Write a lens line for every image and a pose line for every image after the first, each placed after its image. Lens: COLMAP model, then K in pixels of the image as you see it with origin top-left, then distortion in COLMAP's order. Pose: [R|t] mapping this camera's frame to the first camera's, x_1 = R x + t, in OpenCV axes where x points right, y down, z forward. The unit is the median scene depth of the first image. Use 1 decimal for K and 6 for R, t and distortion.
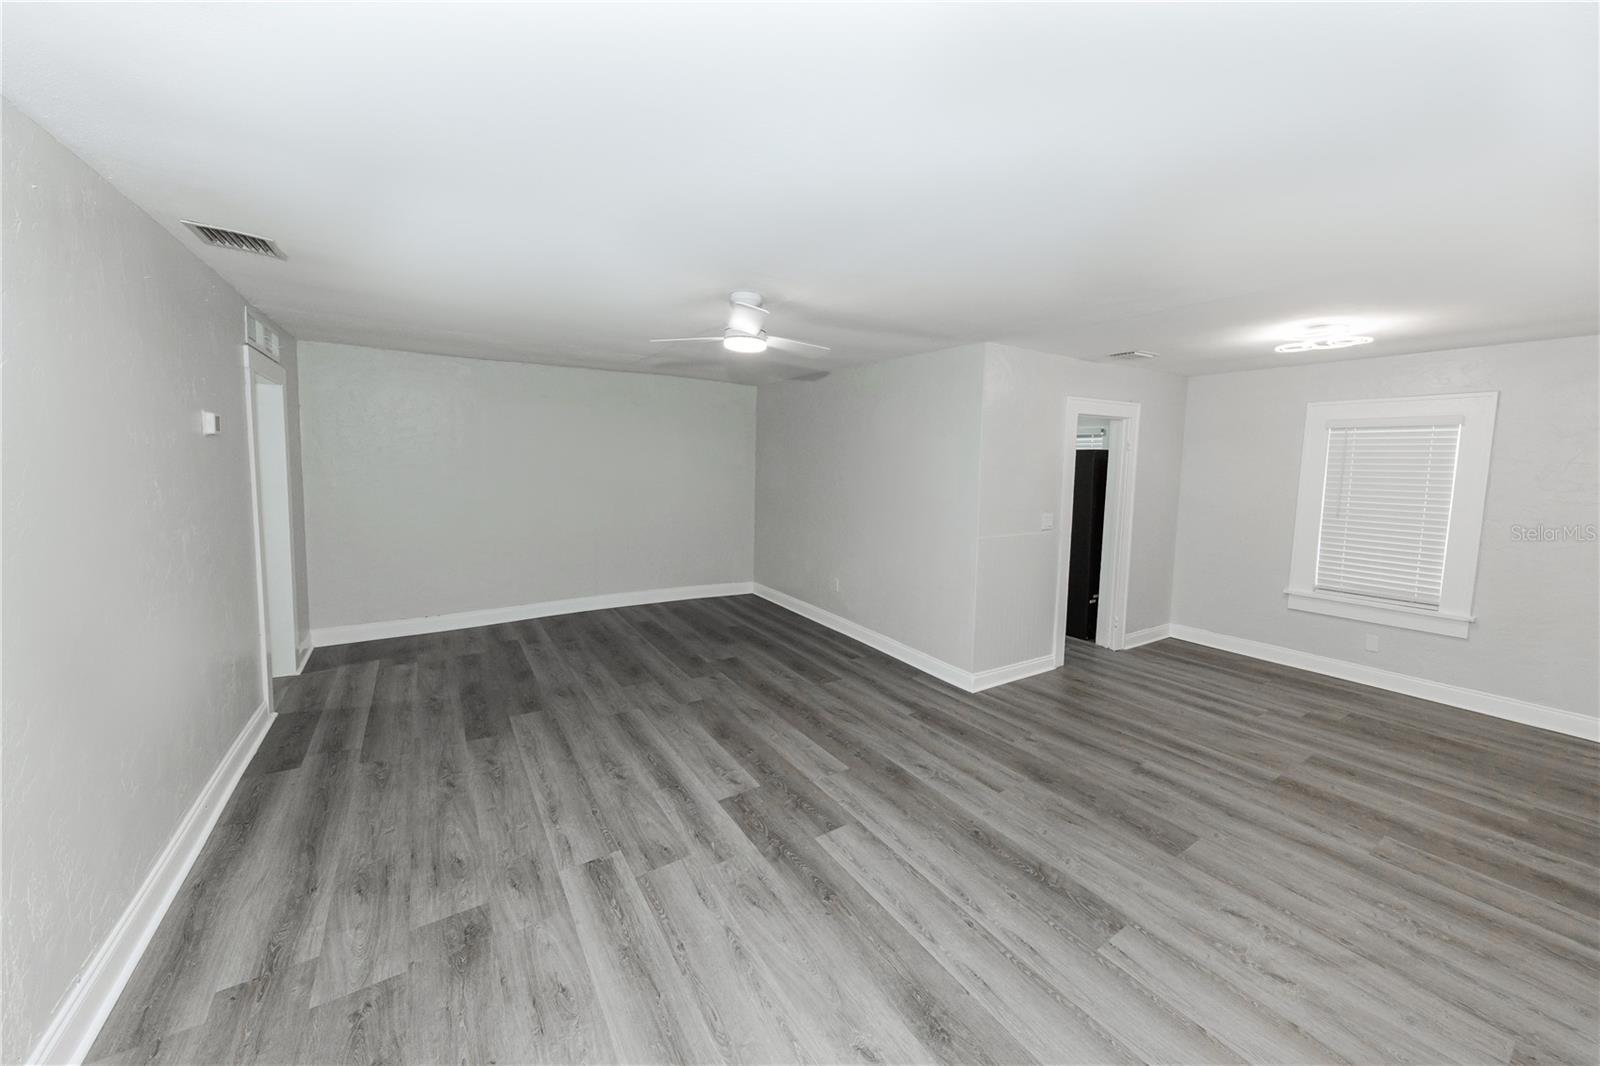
lens RADIAL K [[540.7, 0, 816.8], [0, 540.7, 514.9], [0, 0, 1]] dist [0.012187, -0.003719]
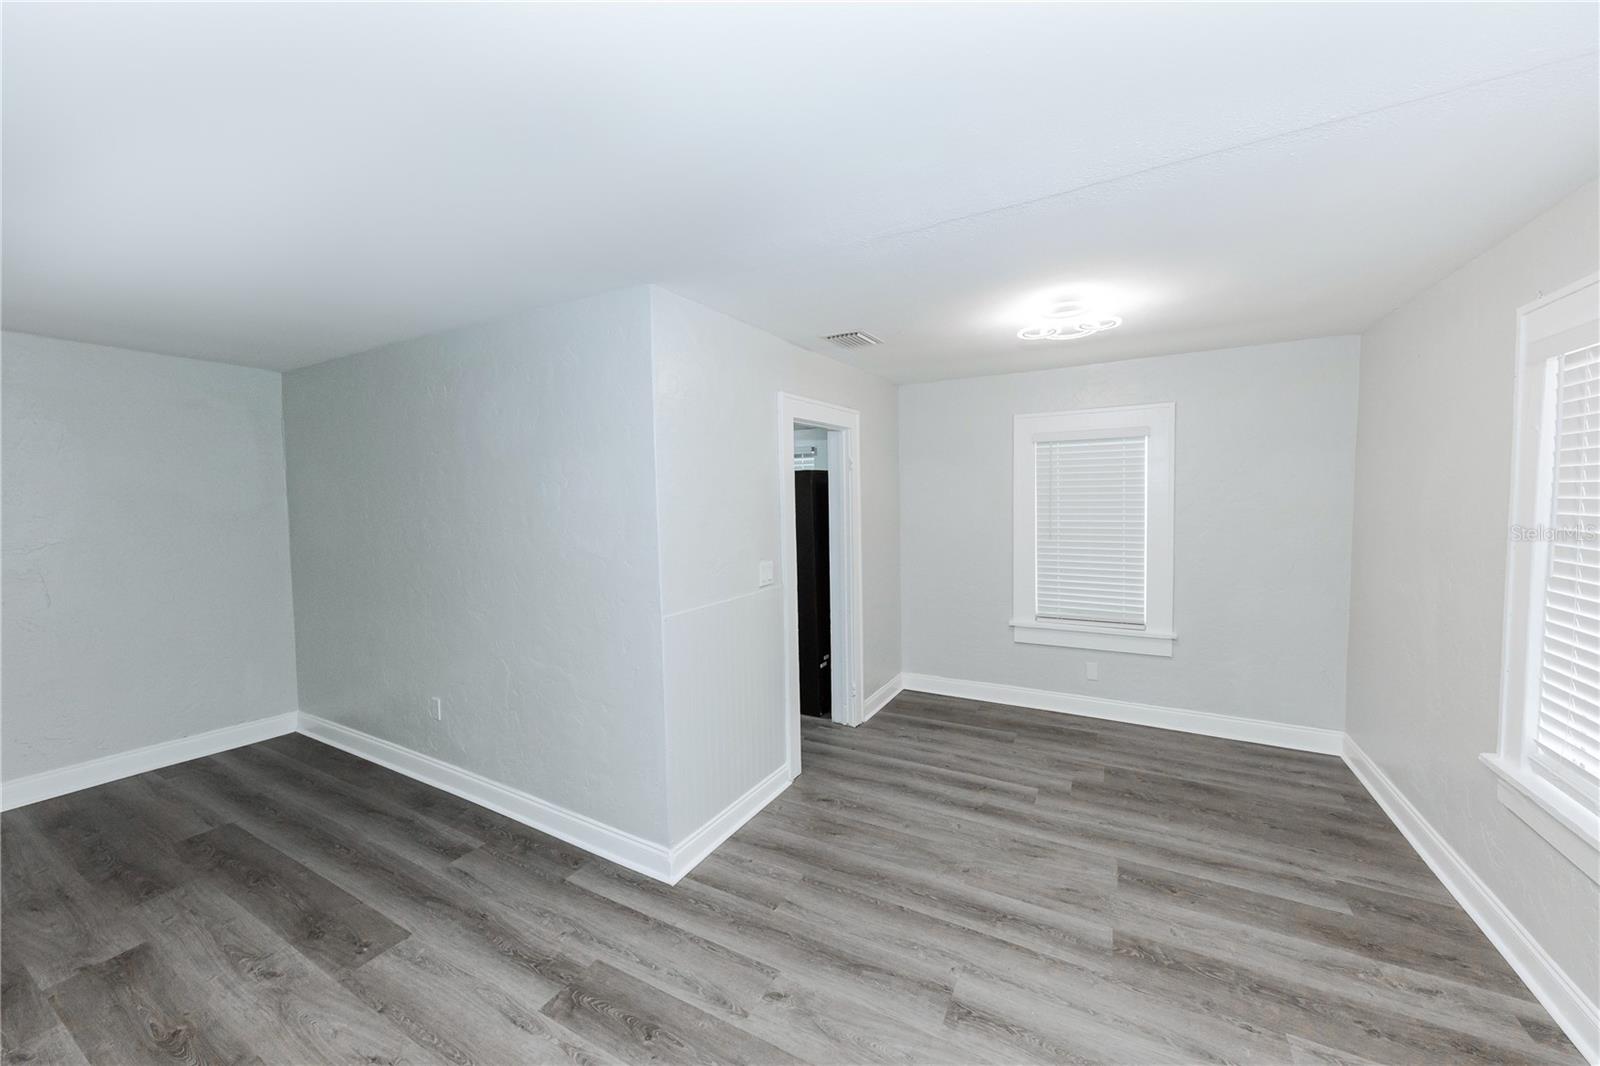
lens RADIAL K [[572.5, 0, 798.1], [0, 572.5, 525.0], [0, 0, 1]] dist [0.008674, -0.002364]
pose [[0.884159, -0.056524, 0.463755, 0.134369], [0.077122, 0.996694, -0.025554, -0.027237], [-0.460777, 0.058359, 0.885595, 0.350102]]
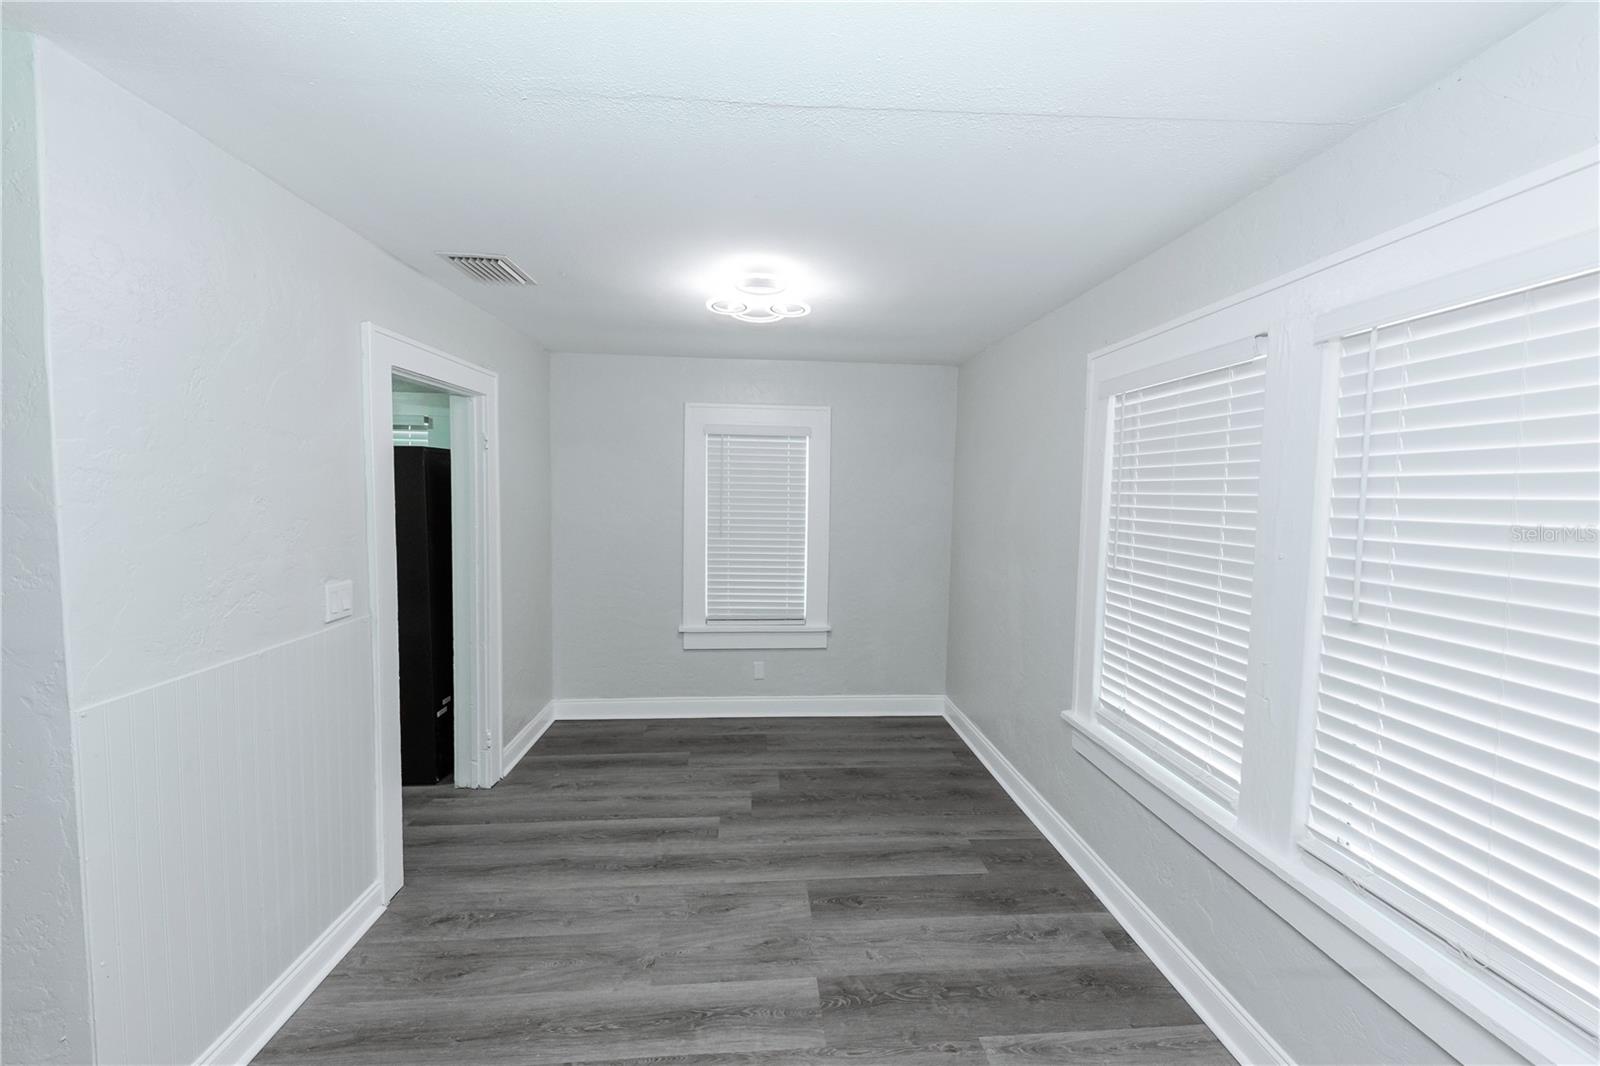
lens RADIAL K [[582.8, 0, 789.3], [0, 582.8, 520.6], [0, 0, 1]] dist [0.008412, -0.000201]
pose [[0.485351, -0.057331, 0.872438, 0.199083], [0.074720, 0.996917, 0.023943, -0.036553], [-0.871121, 0.053567, 0.488138, 0.462501]]
